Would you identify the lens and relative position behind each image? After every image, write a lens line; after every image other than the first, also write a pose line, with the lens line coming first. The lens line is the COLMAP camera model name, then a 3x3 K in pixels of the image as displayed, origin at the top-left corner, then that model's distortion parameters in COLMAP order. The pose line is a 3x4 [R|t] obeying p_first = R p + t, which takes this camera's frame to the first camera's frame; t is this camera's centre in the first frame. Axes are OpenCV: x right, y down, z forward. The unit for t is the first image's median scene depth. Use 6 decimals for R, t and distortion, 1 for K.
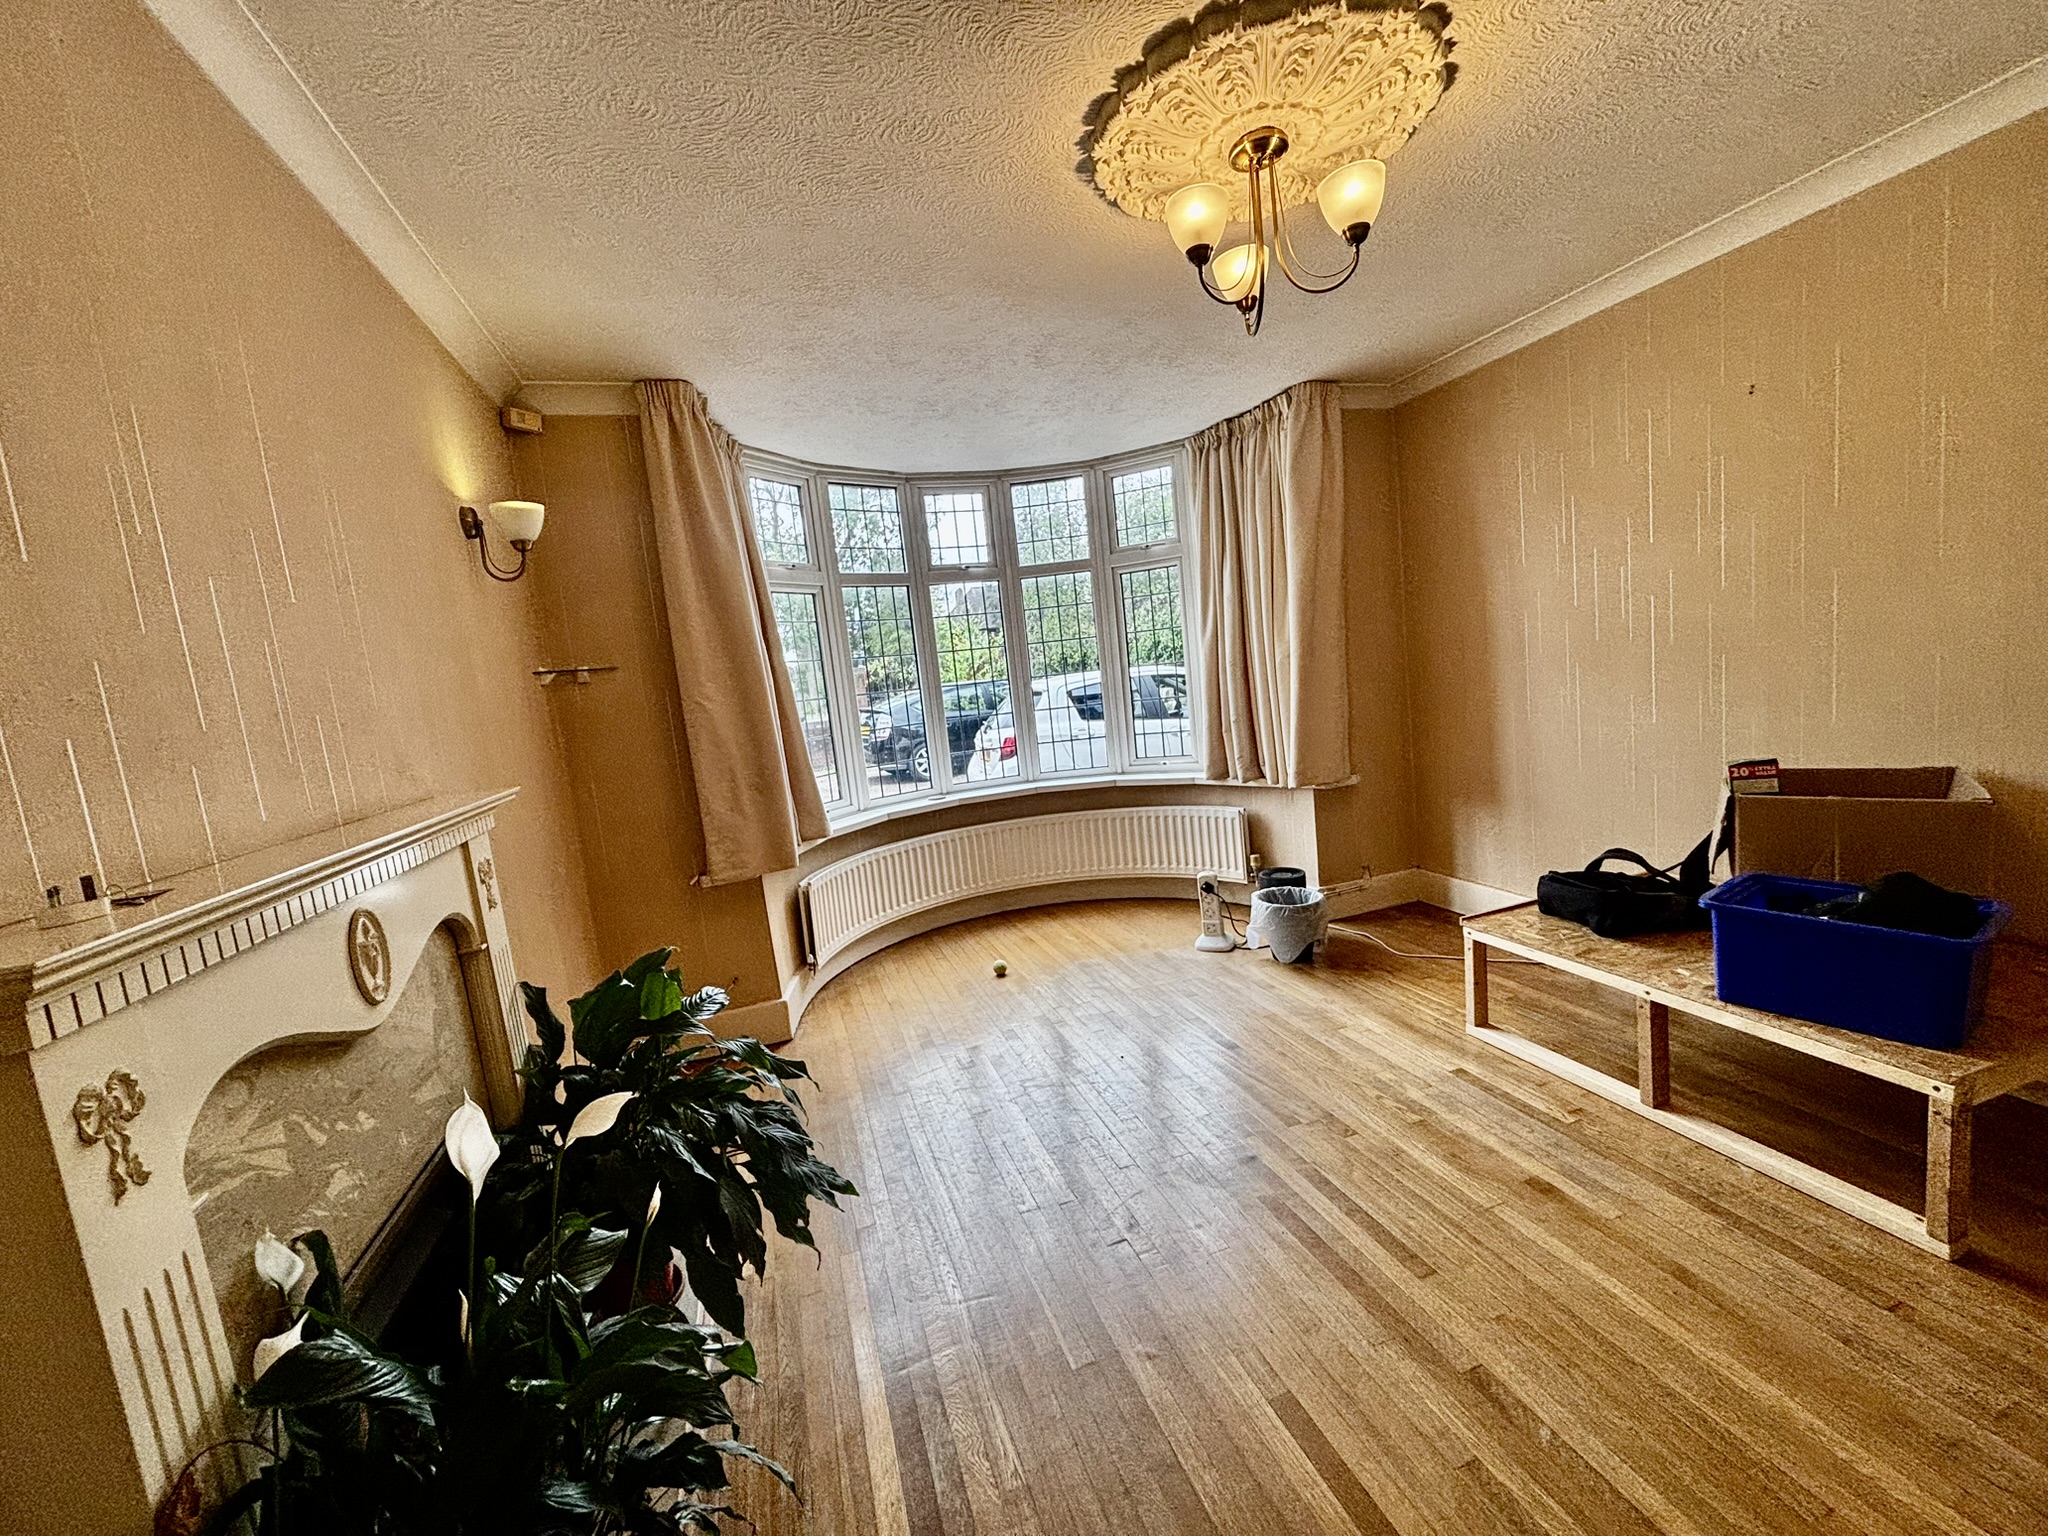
lens RADIAL K [[828.8, 0, 1023.9], [0, 828.8, 762.8], [0, 0, 1]] dist [0.013443, -0.008692]
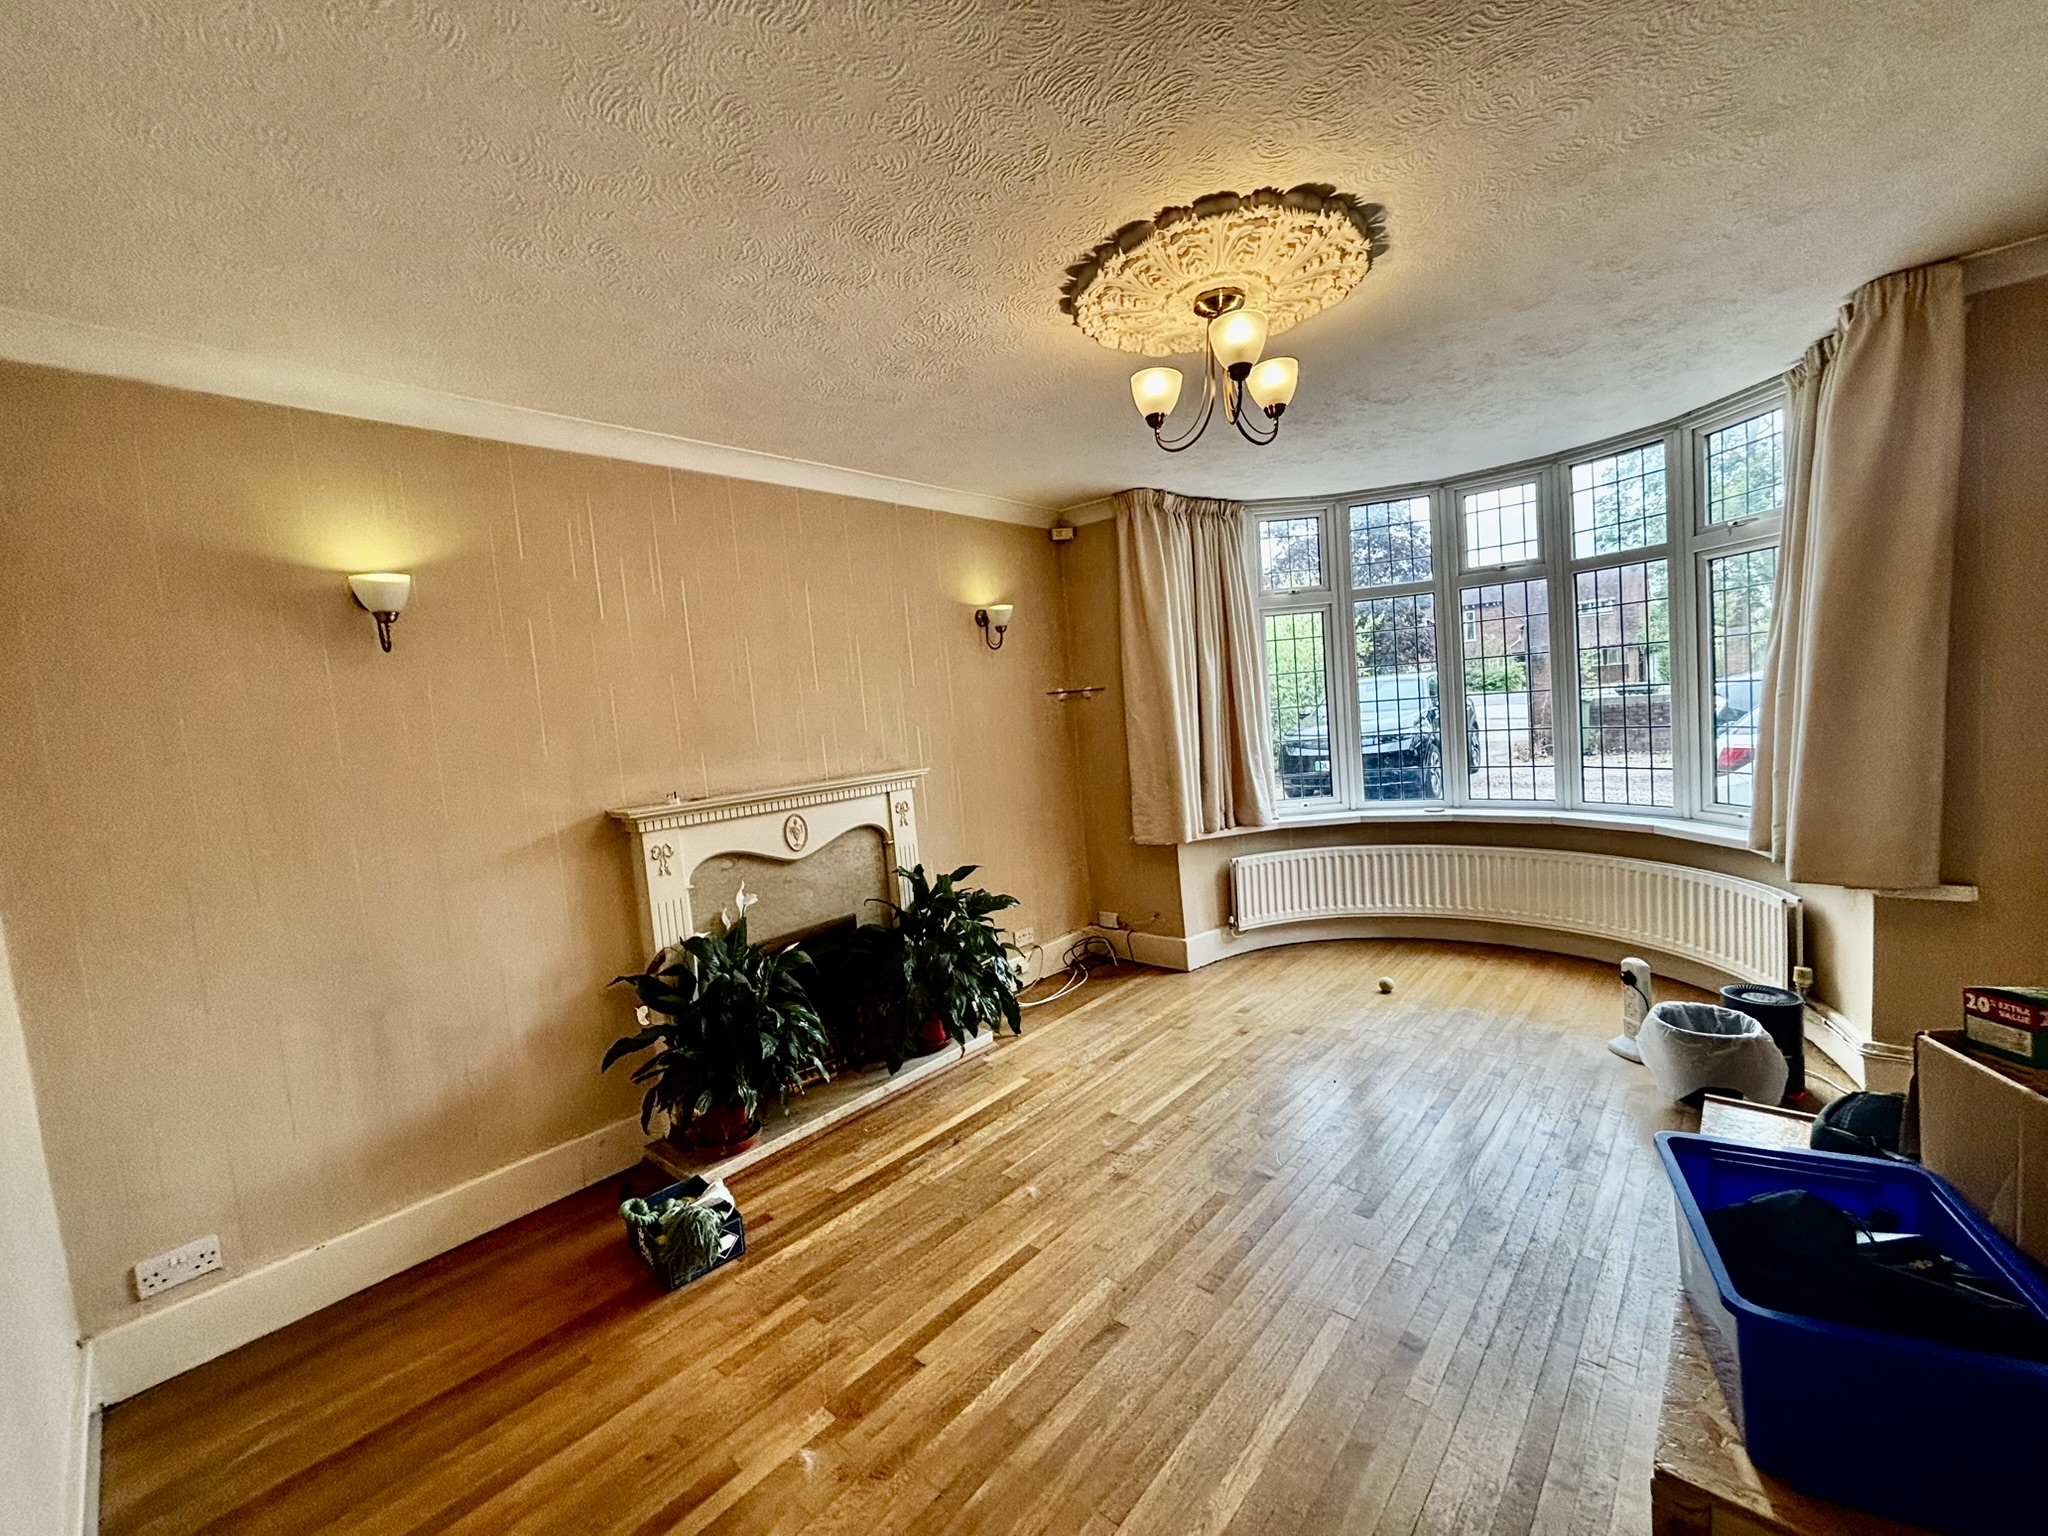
lens RADIAL K [[828.8, 0, 1023.9], [0, 828.8, 762.8], [0, 0, 1]] dist [0.013443, -0.008692]
pose [[0.514279, 0.118627, -0.849379, 0.563377], [-0.067047, 0.992918, 0.098078, -0.092286], [0.854998, 0.006509, 0.518590, 0.082122]]
